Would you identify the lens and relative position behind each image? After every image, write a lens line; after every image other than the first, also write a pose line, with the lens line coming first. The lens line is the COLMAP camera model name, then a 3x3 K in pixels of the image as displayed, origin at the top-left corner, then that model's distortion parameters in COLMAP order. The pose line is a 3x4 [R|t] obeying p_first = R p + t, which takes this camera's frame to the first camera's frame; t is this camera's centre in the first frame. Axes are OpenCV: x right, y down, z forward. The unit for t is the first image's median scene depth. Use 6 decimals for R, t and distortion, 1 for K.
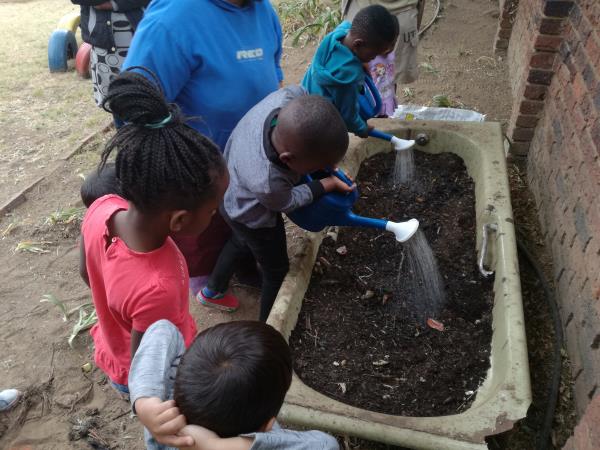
lens RADIAL K [[502.9, 0, 297.1], [0, 502.9, 225.1], [0, 0, 1]] dist [-0.005708, -0.028831]
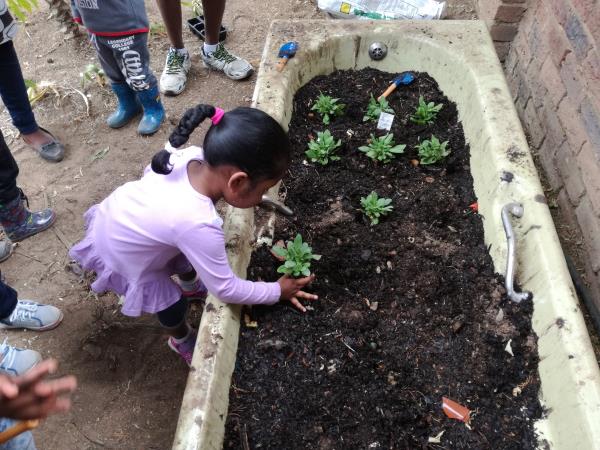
lens RADIAL K [[502.9, 0, 300.6], [0, 502.9, 221.7], [0, 0, 1]] dist [-0.005708, -0.028831]
pose [[0.981554, -0.113639, 0.153743, 0.019744], [0.077525, 0.971671, 0.223262, -0.130717], [-0.174759, -0.207225, 0.962558, 0.384295]]
